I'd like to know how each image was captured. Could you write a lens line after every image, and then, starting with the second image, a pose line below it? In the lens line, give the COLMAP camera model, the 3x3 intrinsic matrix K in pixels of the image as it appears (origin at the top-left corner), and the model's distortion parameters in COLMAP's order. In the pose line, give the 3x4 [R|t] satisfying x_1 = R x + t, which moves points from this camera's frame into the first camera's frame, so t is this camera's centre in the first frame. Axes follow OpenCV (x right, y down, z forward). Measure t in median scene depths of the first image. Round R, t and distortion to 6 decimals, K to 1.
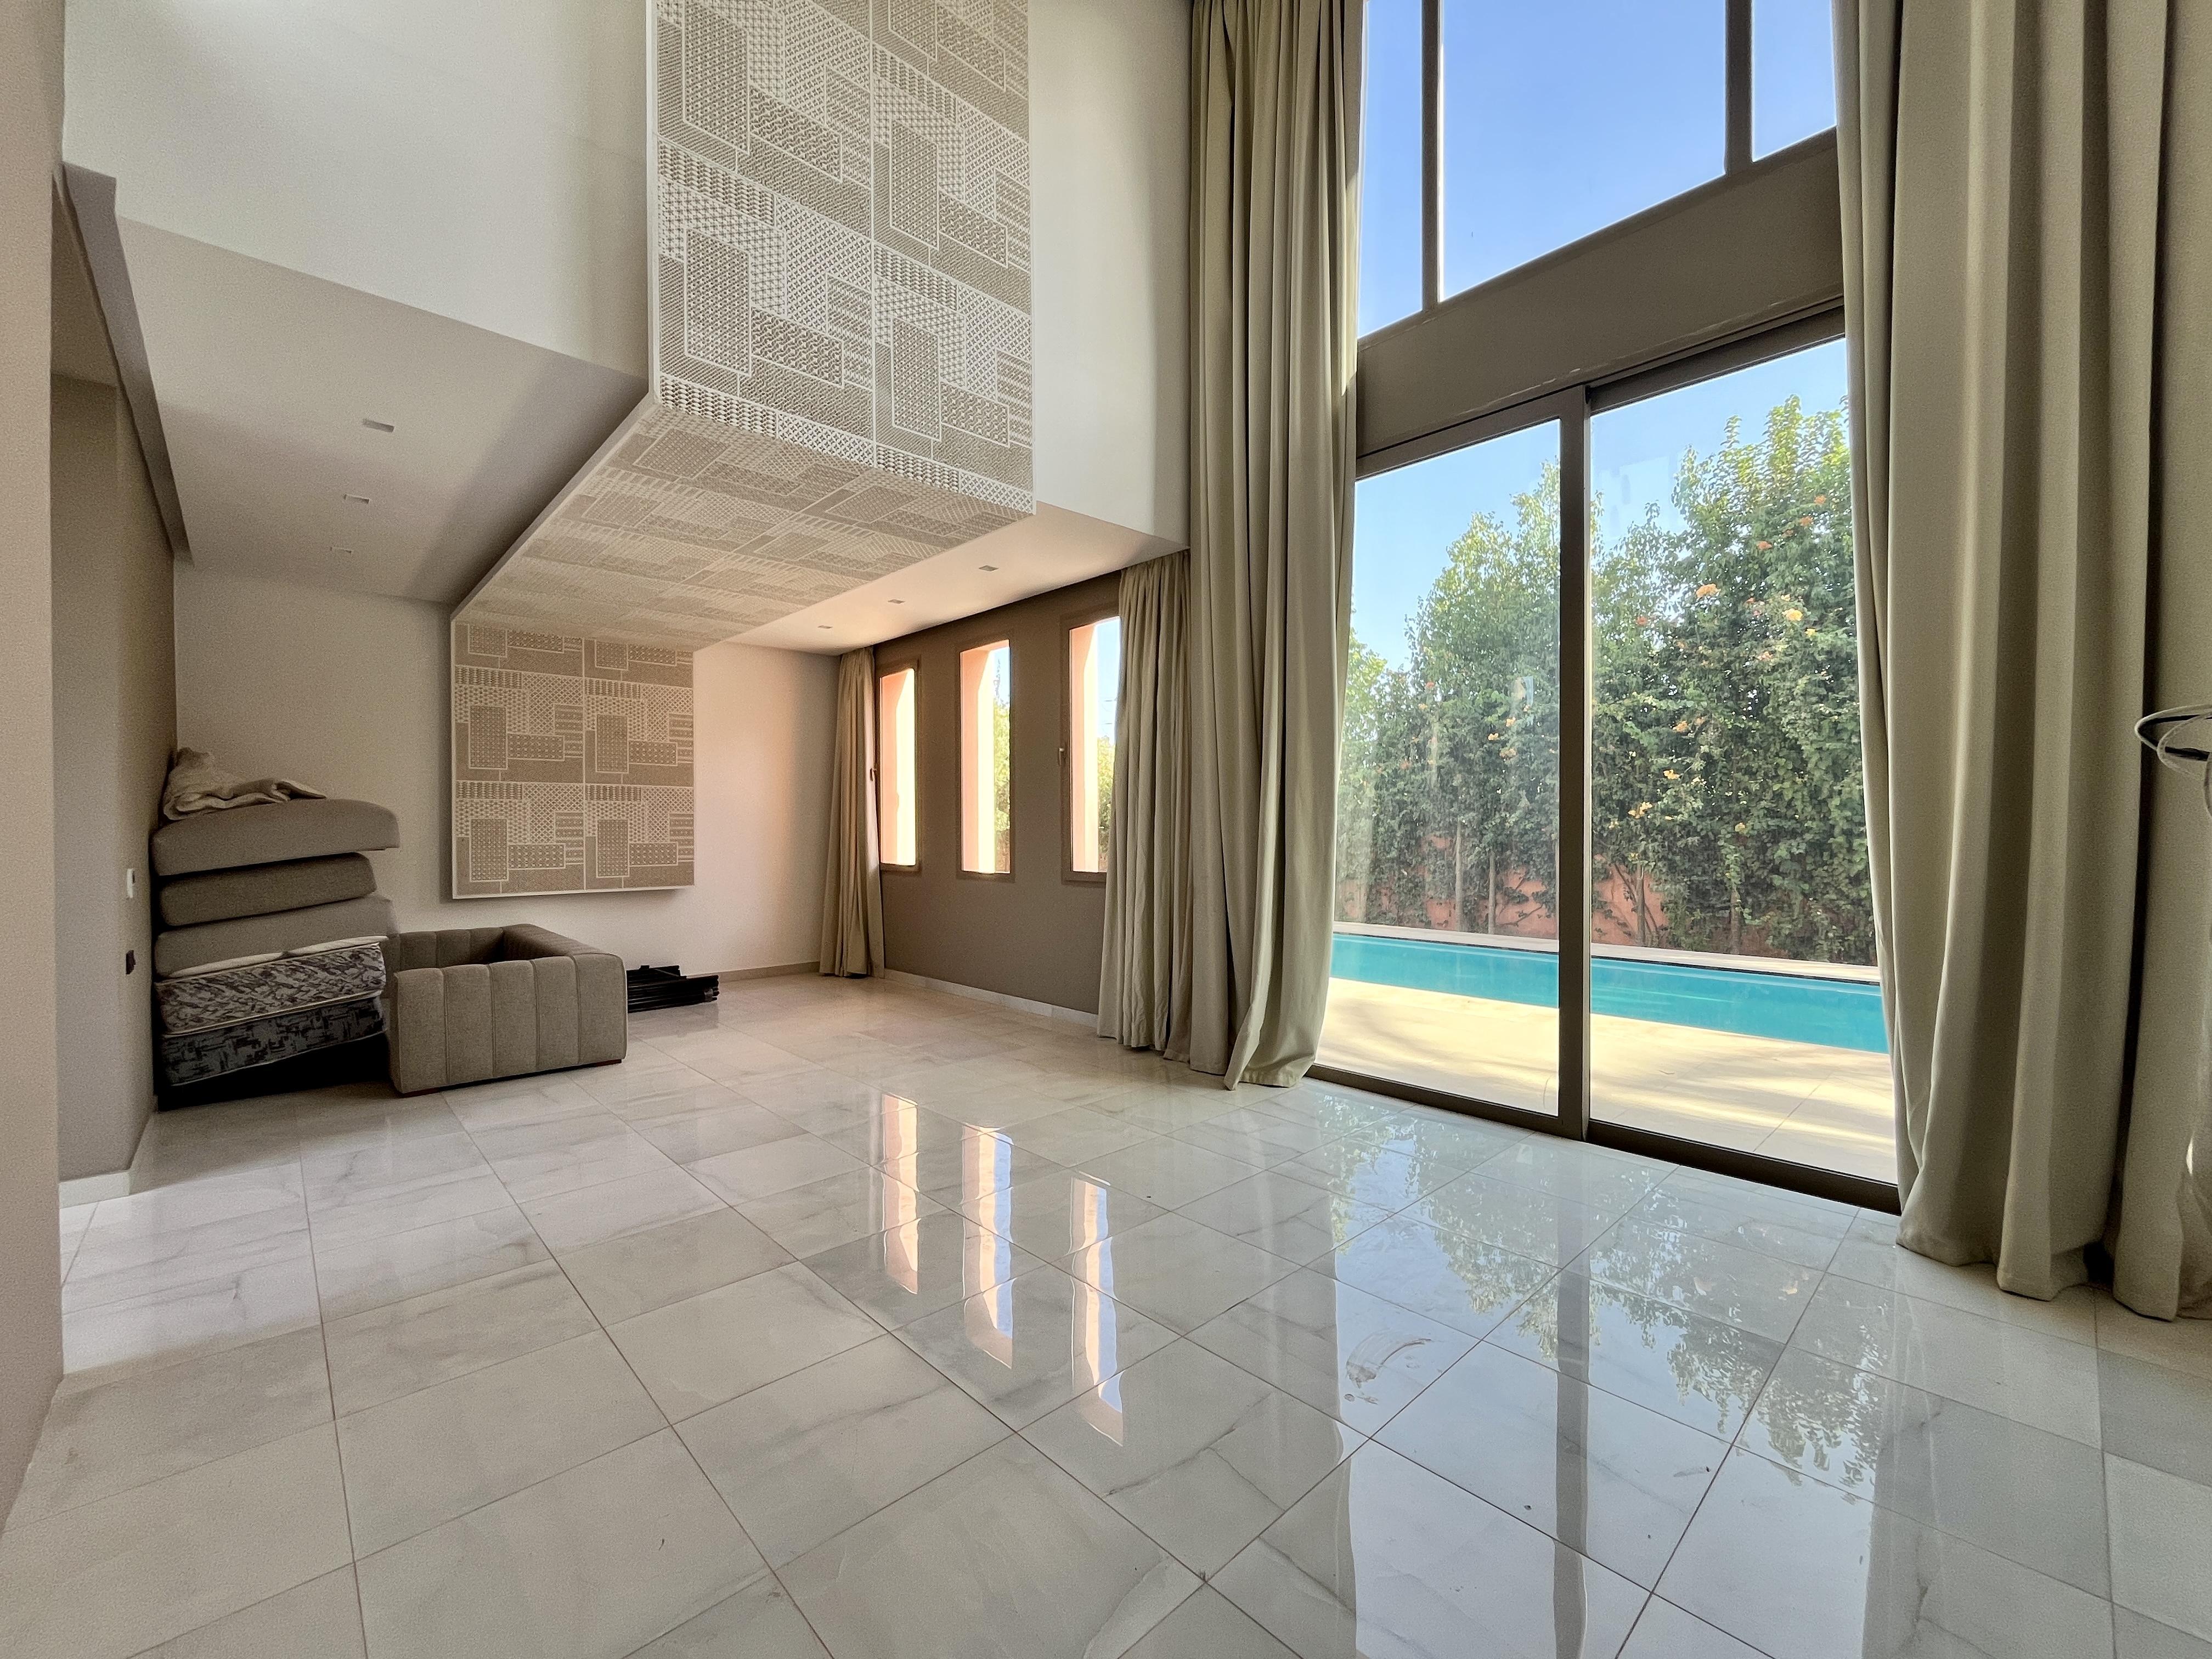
lens RADIAL K [[903.0, 0, 1103.8], [0, 903.0, 837.4], [0, 0, 1]] dist [-0.006100, 0.002154]
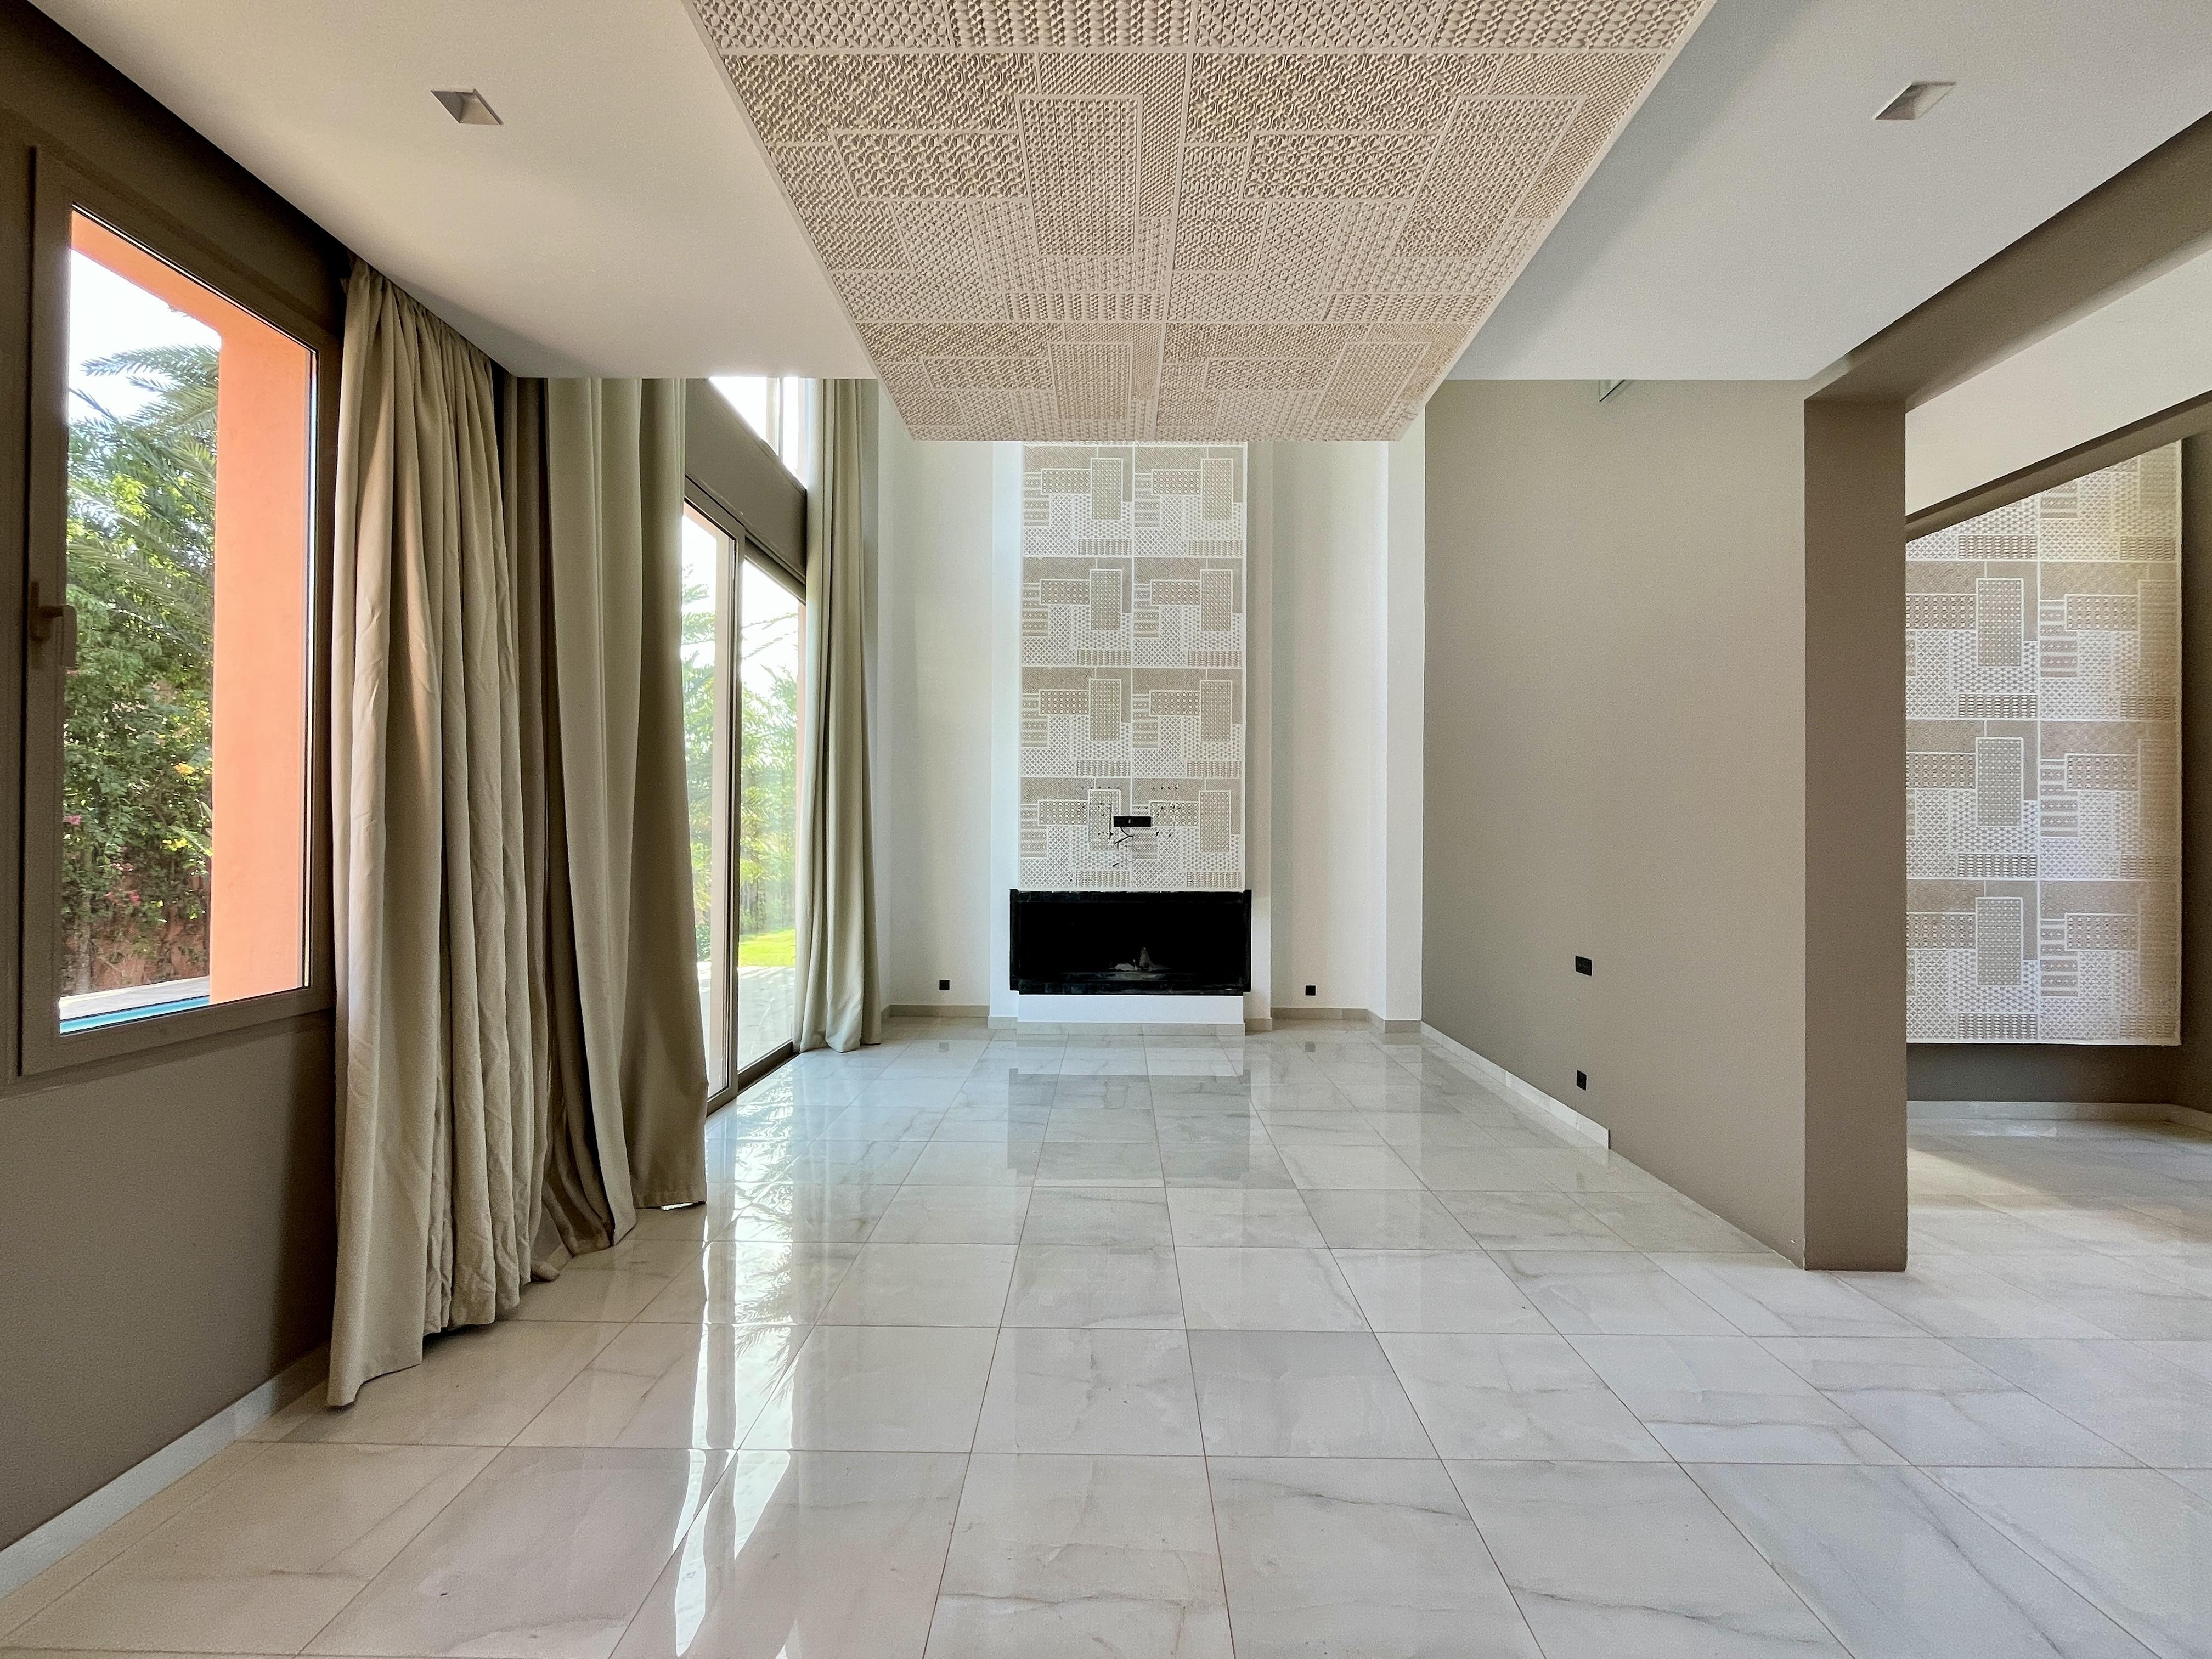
lens RADIAL K [[903.0, 0, 1103.3], [0, 903.0, 837.0], [0, 0, 1]] dist [-0.006100, 0.002154]
pose [[-0.720895, 0.002133, 0.693041, -0.974052], [0.003534, 0.999994, 0.000598, -0.052364], [-0.693035, 0.002880, -0.720898, 1.985301]]
